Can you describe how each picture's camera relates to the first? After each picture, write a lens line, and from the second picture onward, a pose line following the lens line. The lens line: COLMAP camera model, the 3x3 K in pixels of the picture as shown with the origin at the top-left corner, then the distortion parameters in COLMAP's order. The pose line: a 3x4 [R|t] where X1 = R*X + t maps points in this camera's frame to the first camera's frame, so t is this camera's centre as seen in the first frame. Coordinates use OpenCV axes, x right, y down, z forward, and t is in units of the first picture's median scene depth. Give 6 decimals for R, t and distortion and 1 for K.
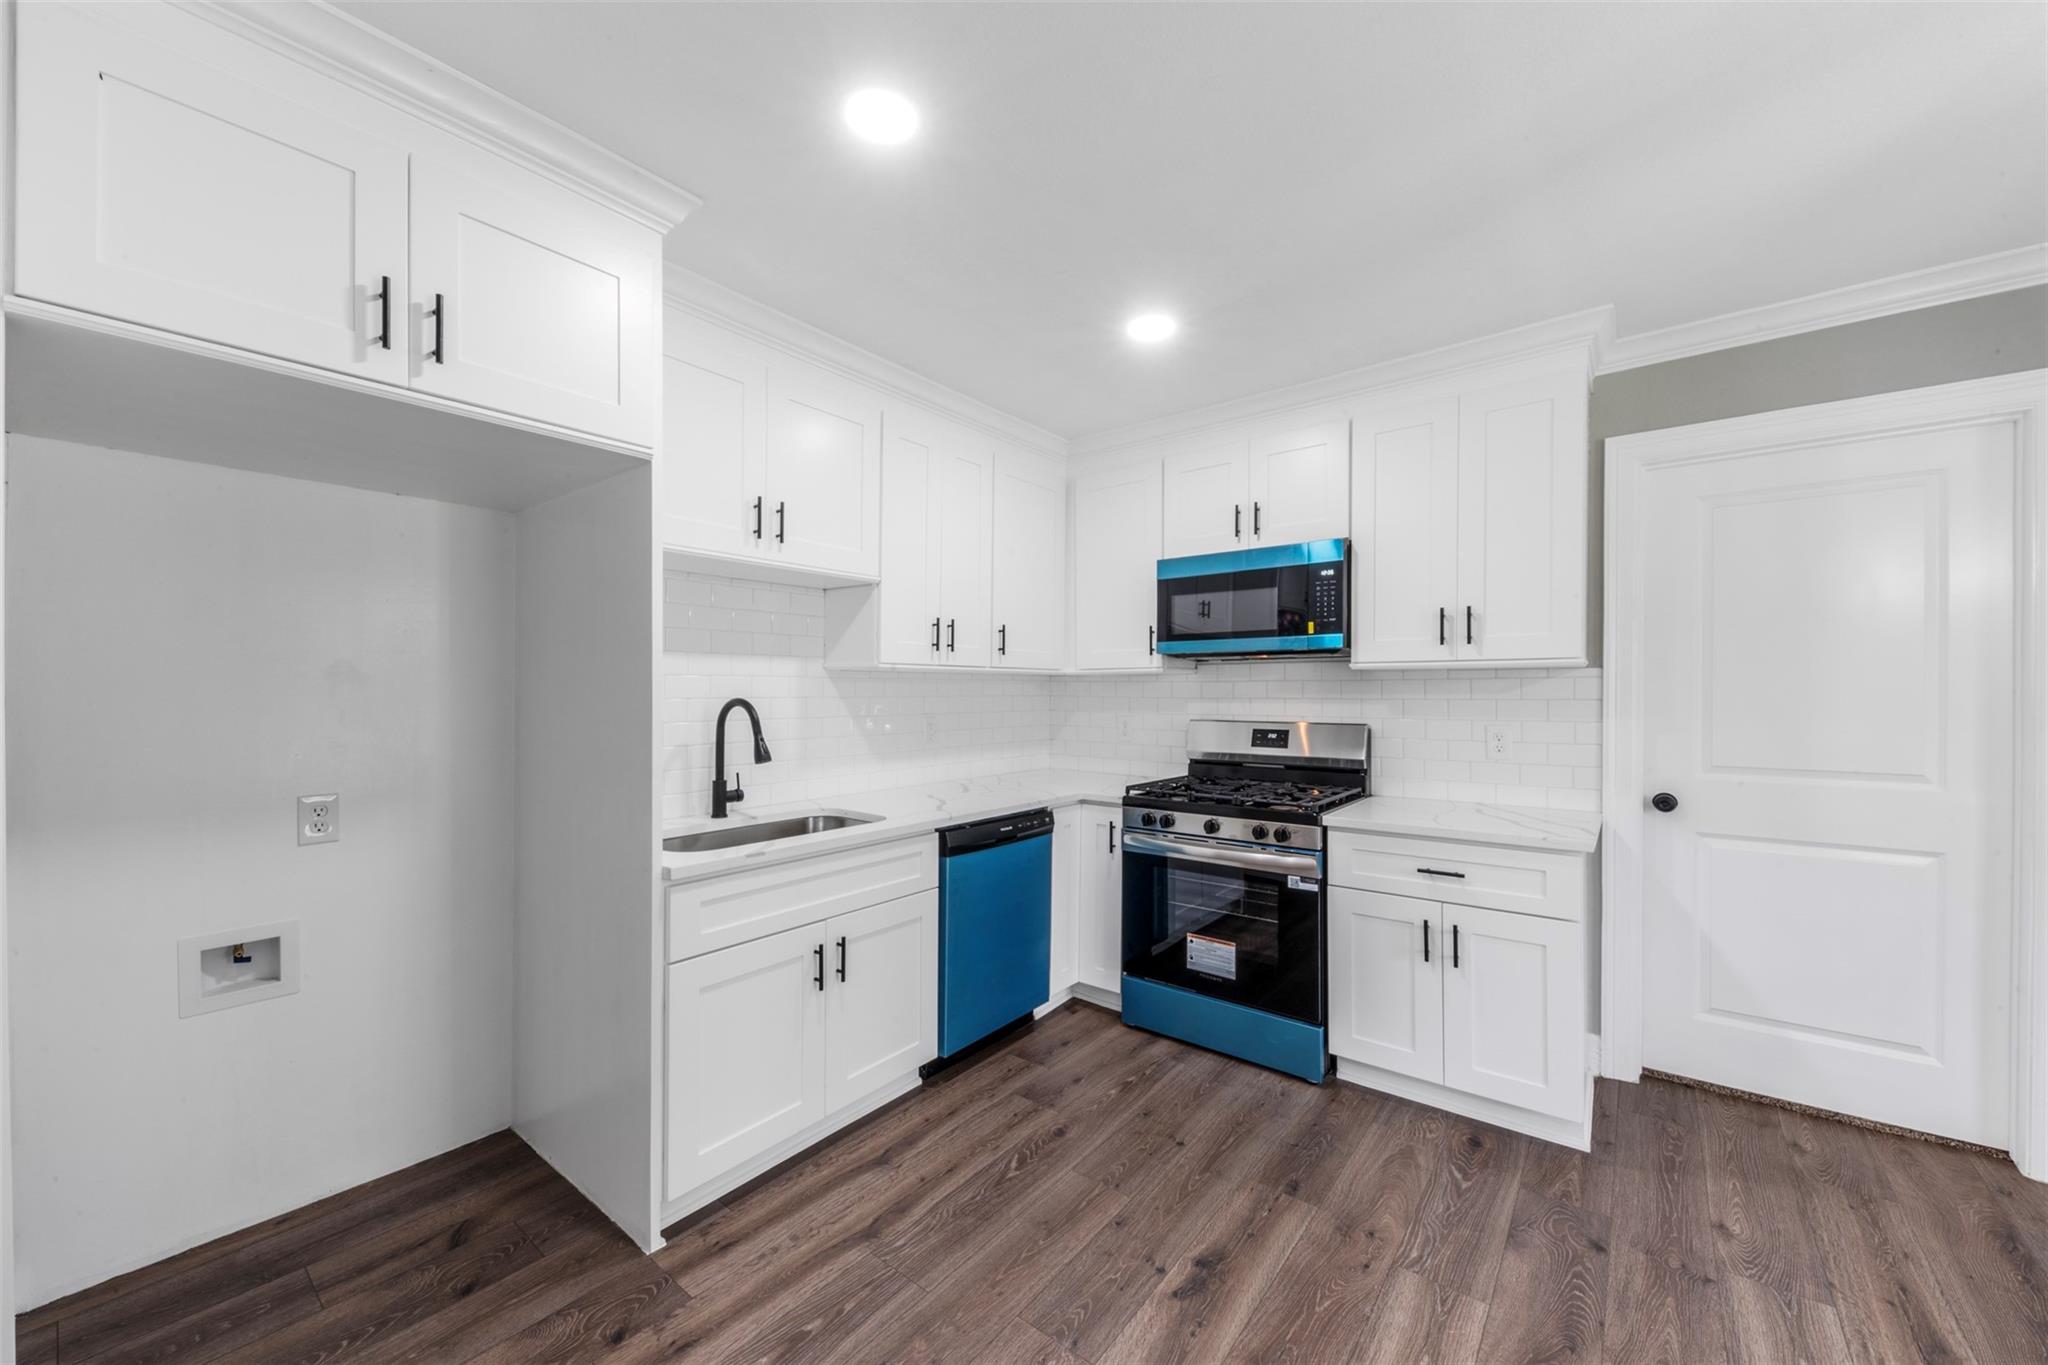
lens RADIAL K [[752.6, 0, 1023.7], [0, 752.6, 699.5], [0, 0, 1]] dist [0.011267, -0.002384]
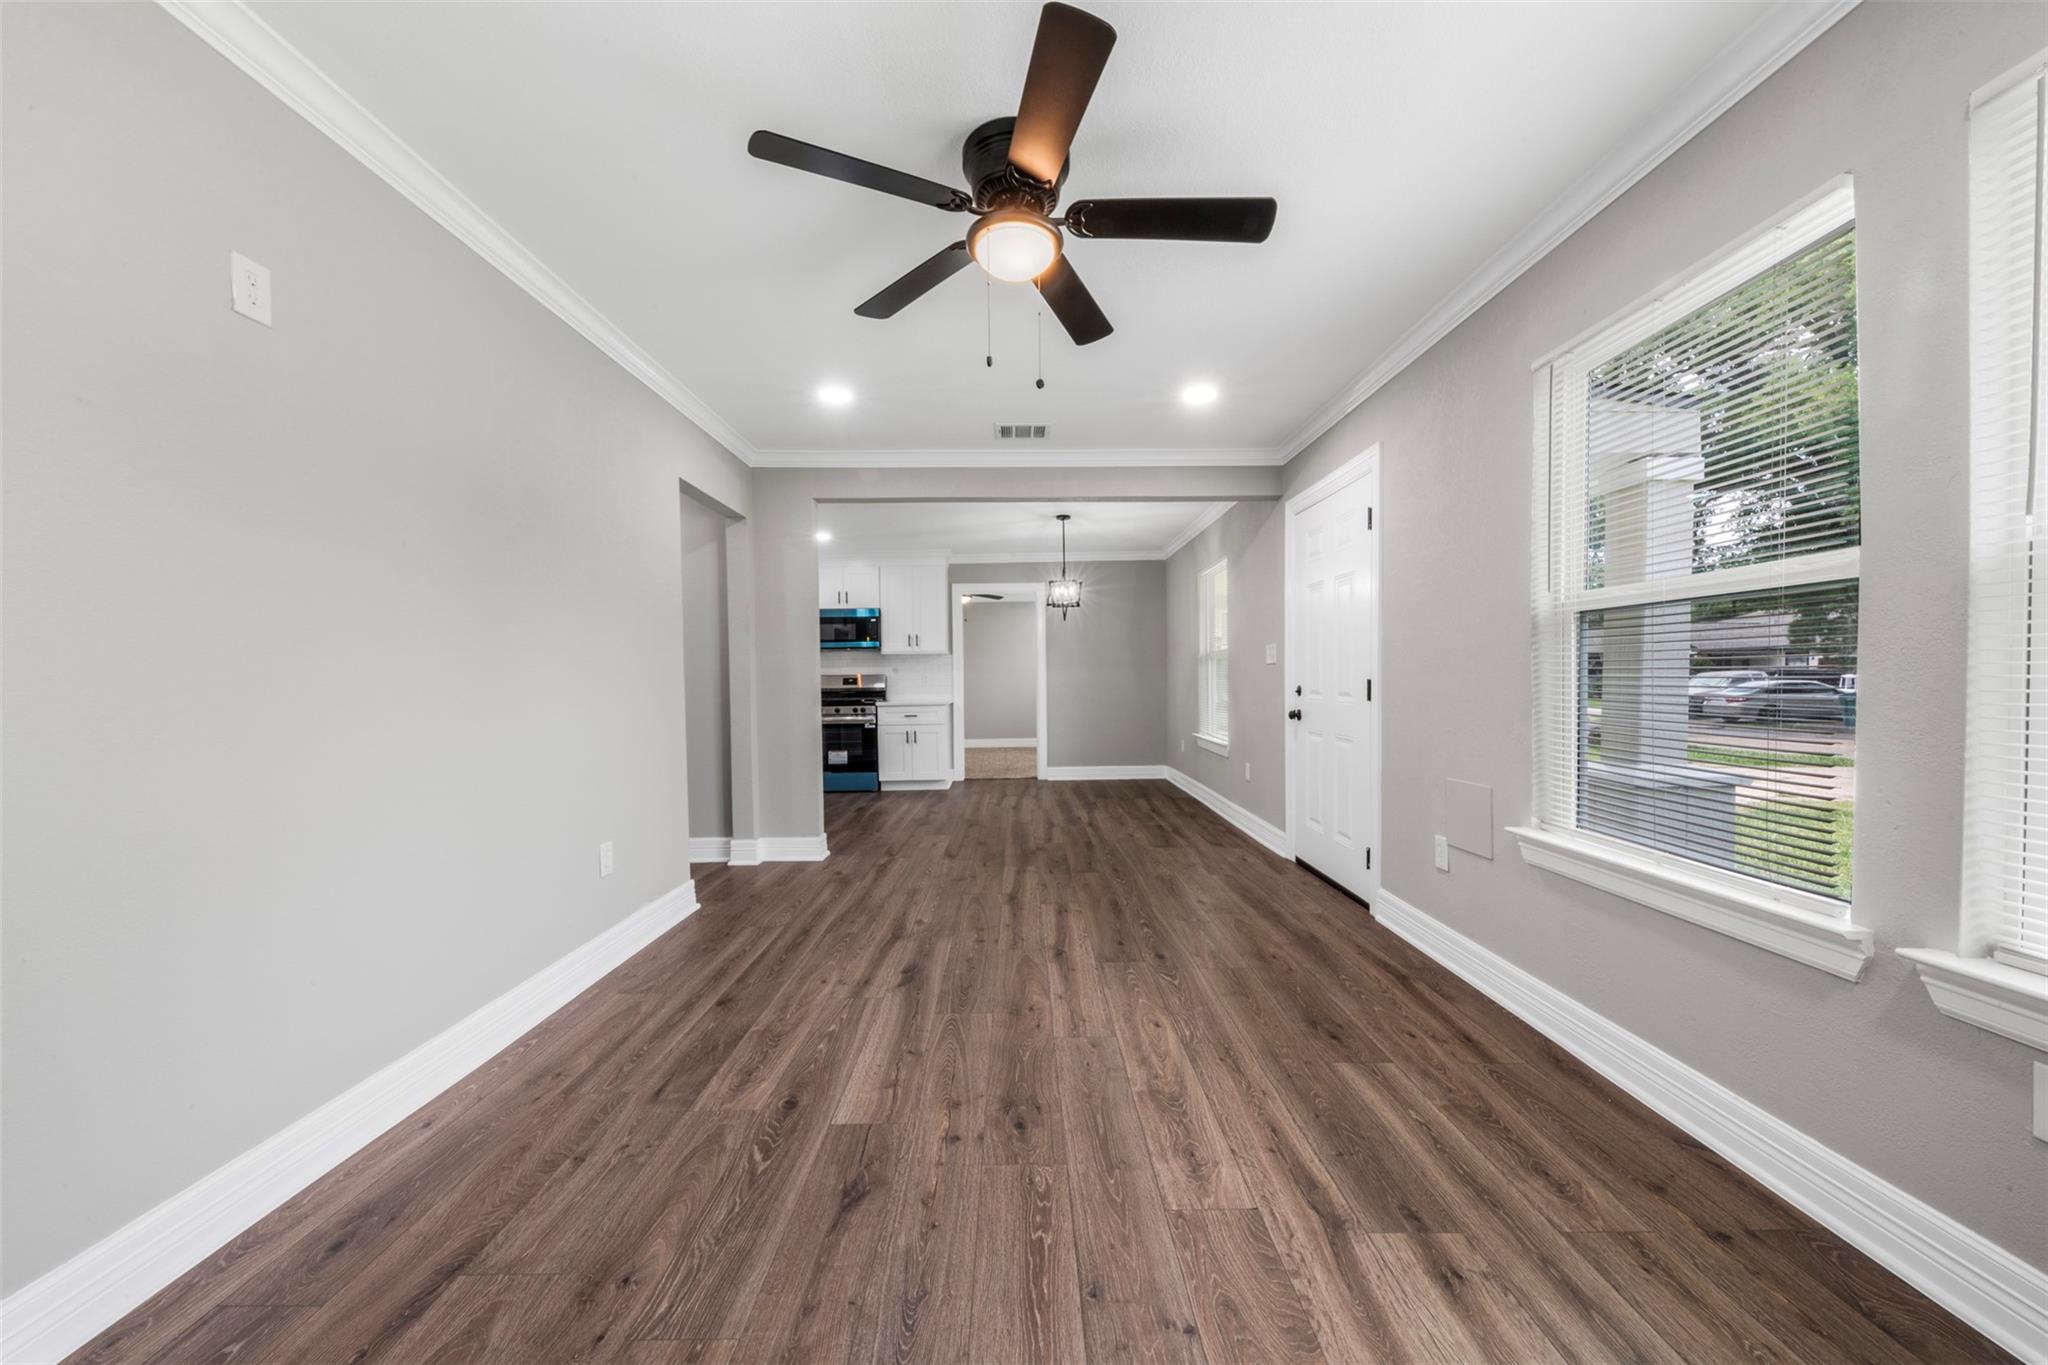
lens RADIAL K [[708.5, 0, 1030.2], [0, 708.5, 693.3], [0, 0, 1]] dist [0.005886, -0.002881]
pose [[0.758877, -0.020232, 0.650920, -0.965509], [0.015789, 0.999795, 0.012668, 0.090328], [-0.651043, 0.000664, 0.759041, -1.529334]]
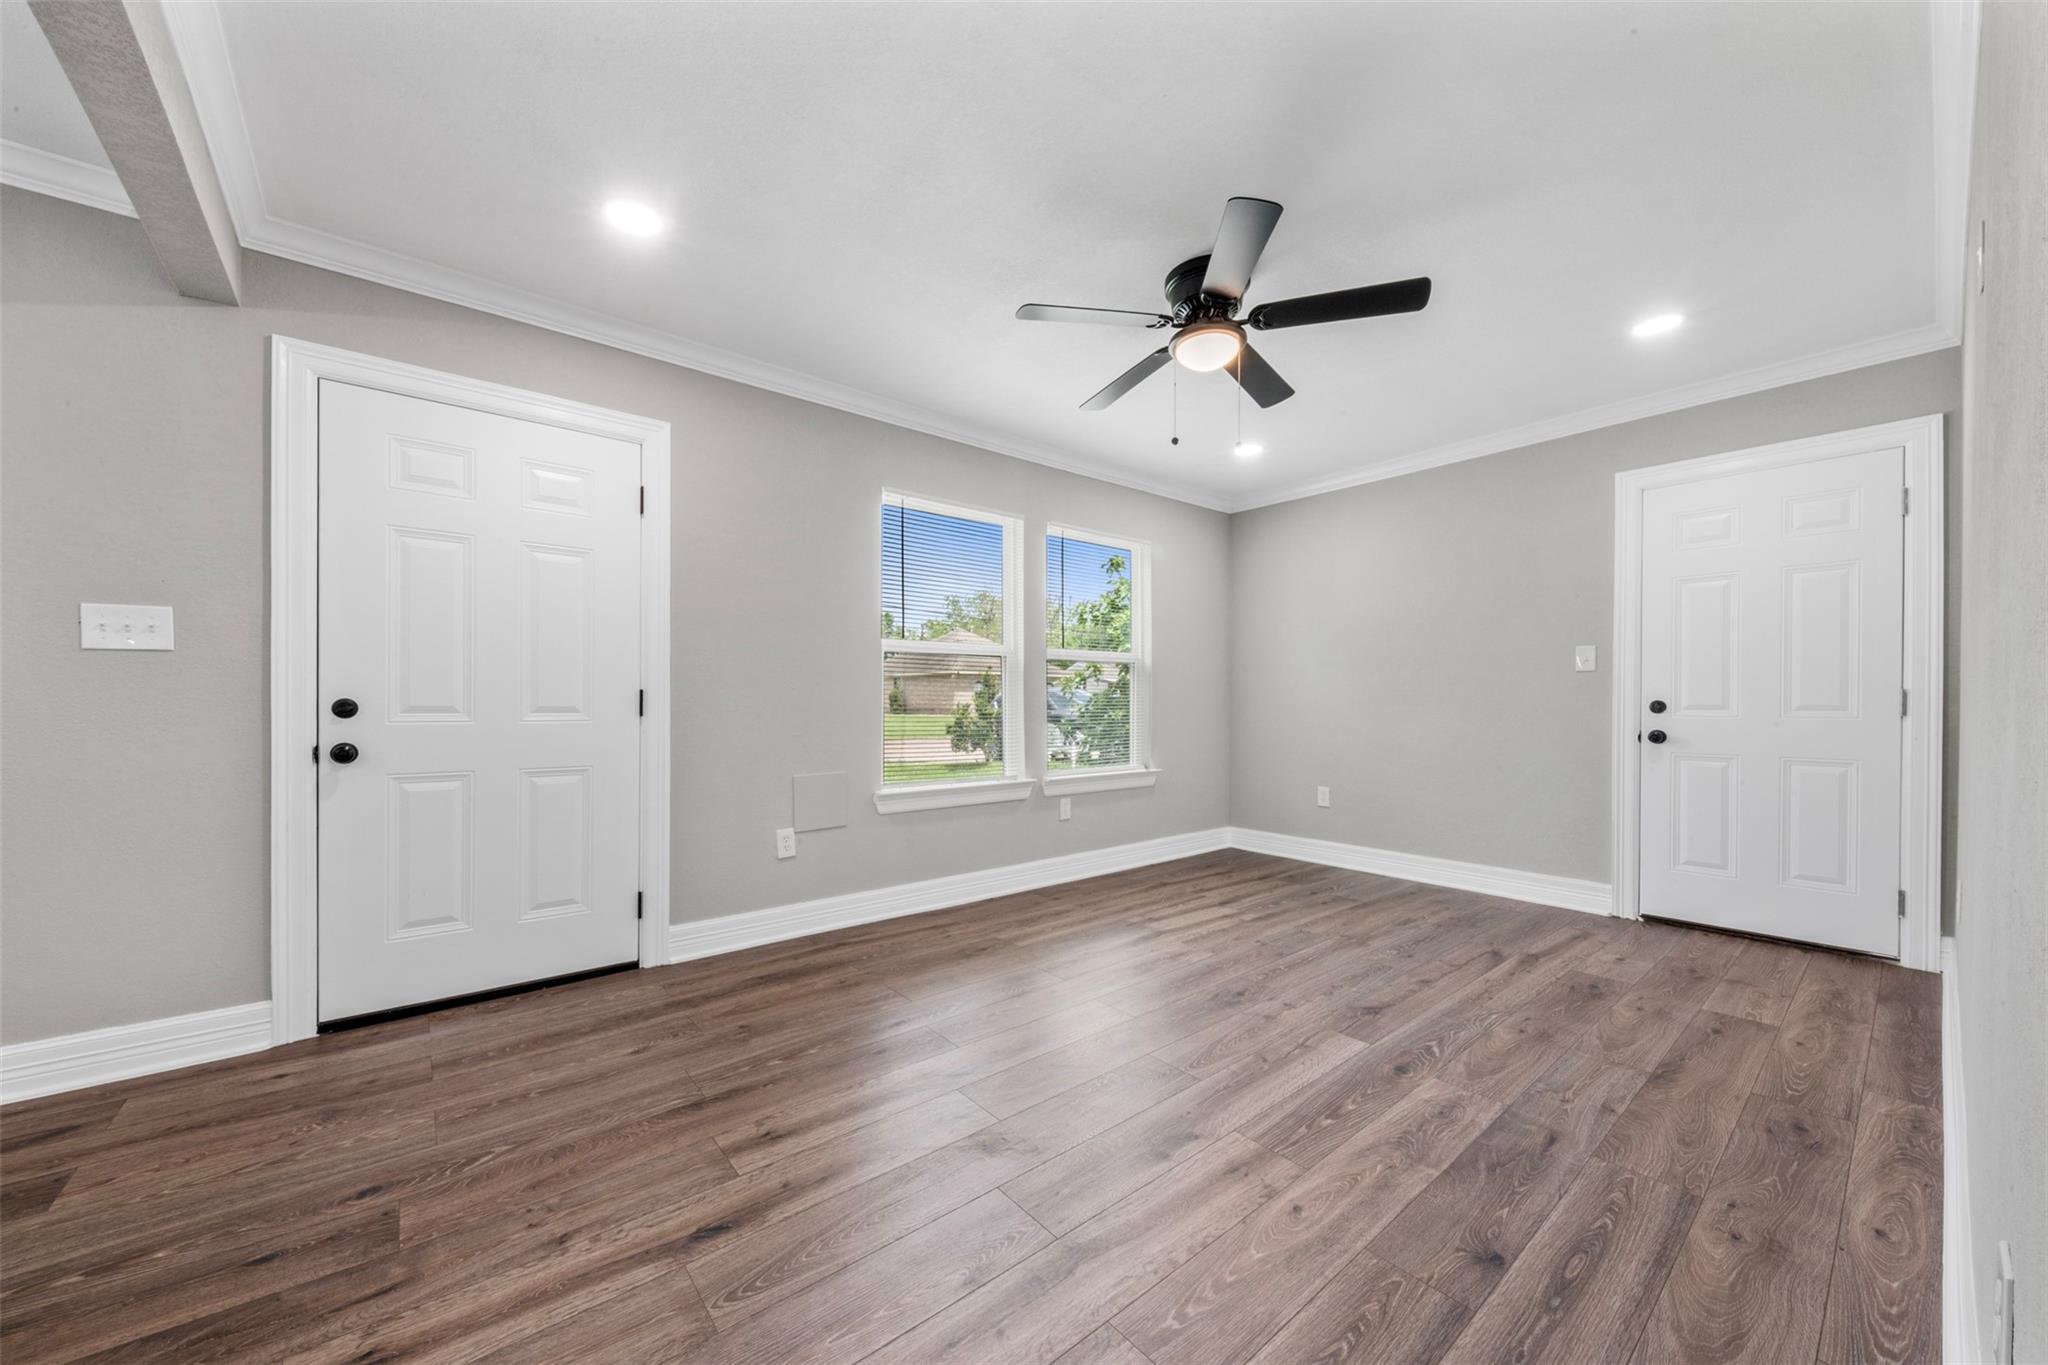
lens RADIAL K [[752.6, 0, 1003.4], [0, 752.6, 698.8], [0, 0, 1]] dist [0.011267, -0.002384]
pose [[-0.979645, 0.000011, 0.200738, -0.437970], [0.001407, 0.999976, 0.006810, 0.097689], [-0.200733, 0.006954, -0.979621, 0.045329]]
